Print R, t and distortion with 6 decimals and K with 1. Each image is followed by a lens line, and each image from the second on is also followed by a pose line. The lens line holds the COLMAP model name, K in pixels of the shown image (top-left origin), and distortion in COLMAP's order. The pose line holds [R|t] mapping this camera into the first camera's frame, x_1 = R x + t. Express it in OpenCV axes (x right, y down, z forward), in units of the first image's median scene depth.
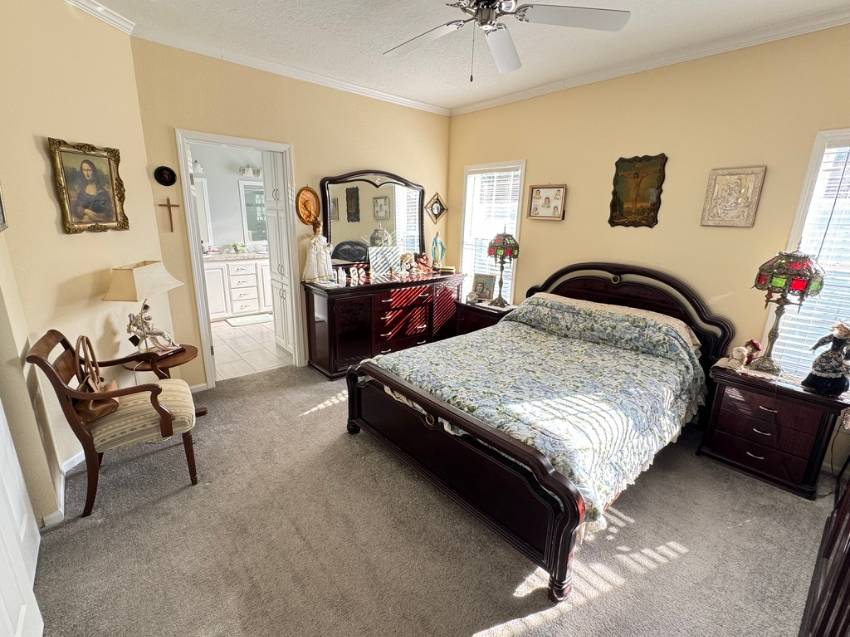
lens RADIAL K [[394.3, 0, 424.5], [0, 394.3, 318.4], [0, 0, 1]] dist [-0.001608, -0.000053]
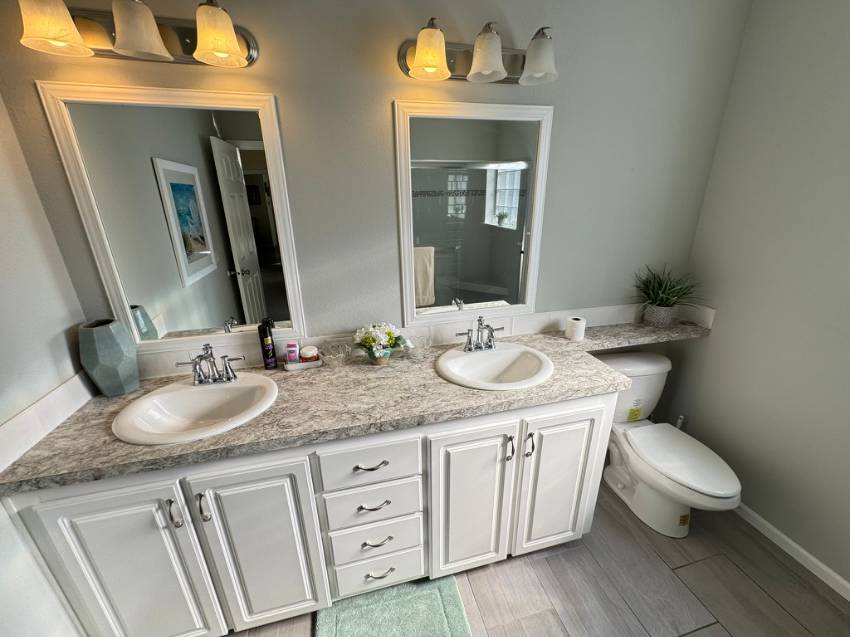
lens RADIAL K [[339.8, 0, 424.8], [0, 339.8, 317.7], [0, 0, 1]] dist [-0.001768, -0.000033]
pose [[0.898403, 0.109172, -0.425386, -0.344449], [-0.076175, 0.992665, 0.093881, -0.229126], [0.432515, -0.051940, 0.900129, 0.804068]]
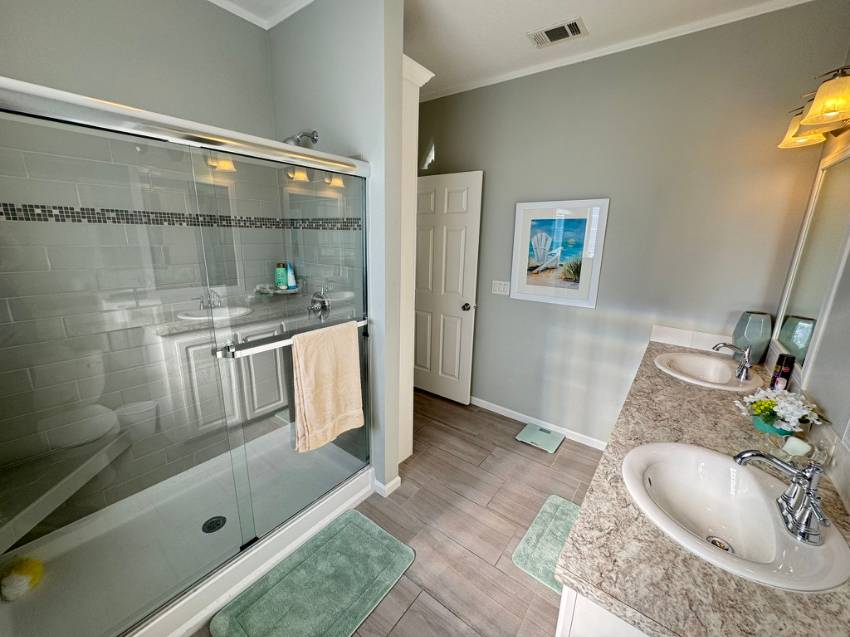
lens RADIAL K [[339.8, 0, 425.6], [0, 339.8, 318.4], [0, 0, 1]] dist [-0.001768, -0.000033]
pose [[-0.976003, -0.002180, -0.217746, -0.241126], [-0.106206, 0.877719, 0.467258, -0.302393], [0.190101, 0.479171, -0.856888, 1.118265]]
